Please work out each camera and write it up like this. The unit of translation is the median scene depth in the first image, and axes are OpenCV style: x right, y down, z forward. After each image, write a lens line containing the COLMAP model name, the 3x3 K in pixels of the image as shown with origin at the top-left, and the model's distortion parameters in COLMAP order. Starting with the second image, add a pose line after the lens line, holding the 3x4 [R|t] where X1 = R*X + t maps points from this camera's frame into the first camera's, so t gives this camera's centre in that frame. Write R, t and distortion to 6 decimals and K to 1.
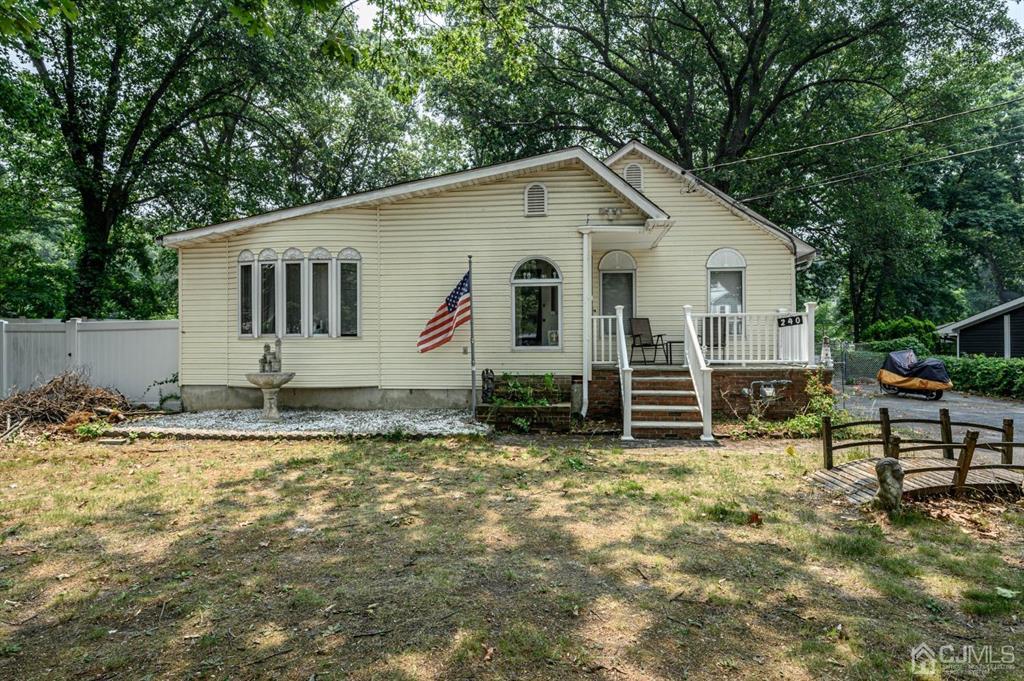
lens RADIAL K [[579.2, 0, 510.9], [0, 579.2, 345.0], [0, 0, 1]] dist [-0.009066, -0.000959]
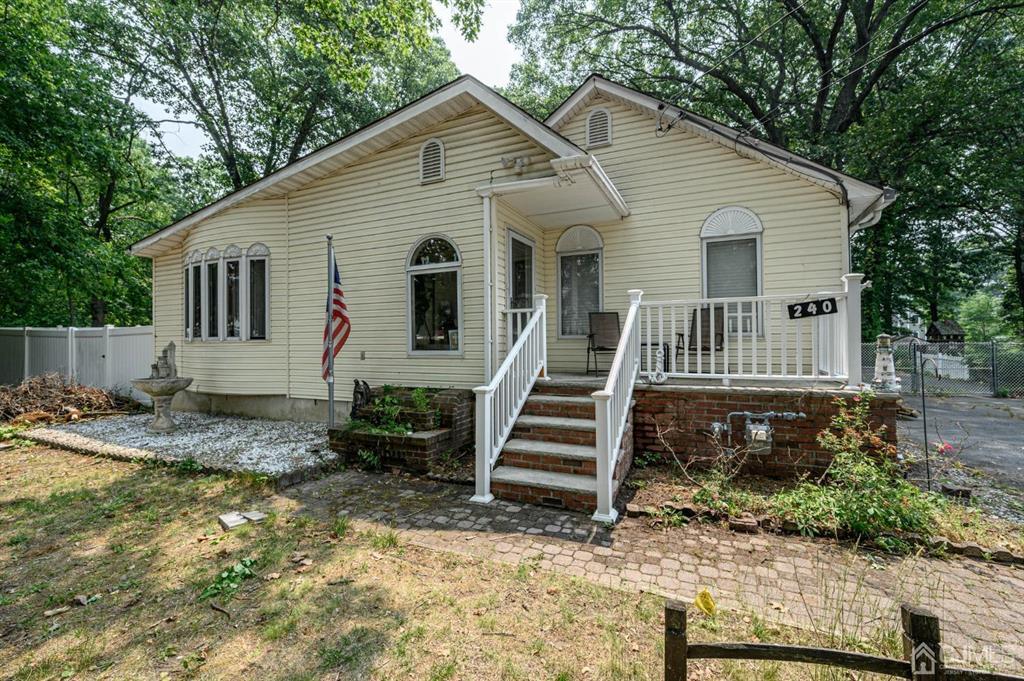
lens RADIAL K [[447.3, 0, 512.0], [0, 447.3, 340.5], [0, 0, 1]] dist [-0.002110, -0.000600]
pose [[0.945553, -0.005382, -0.325423, 0.337064], [0.002660, 0.999958, -0.008808, -0.006053], [0.325457, 0.007462, 0.945527, 0.468938]]
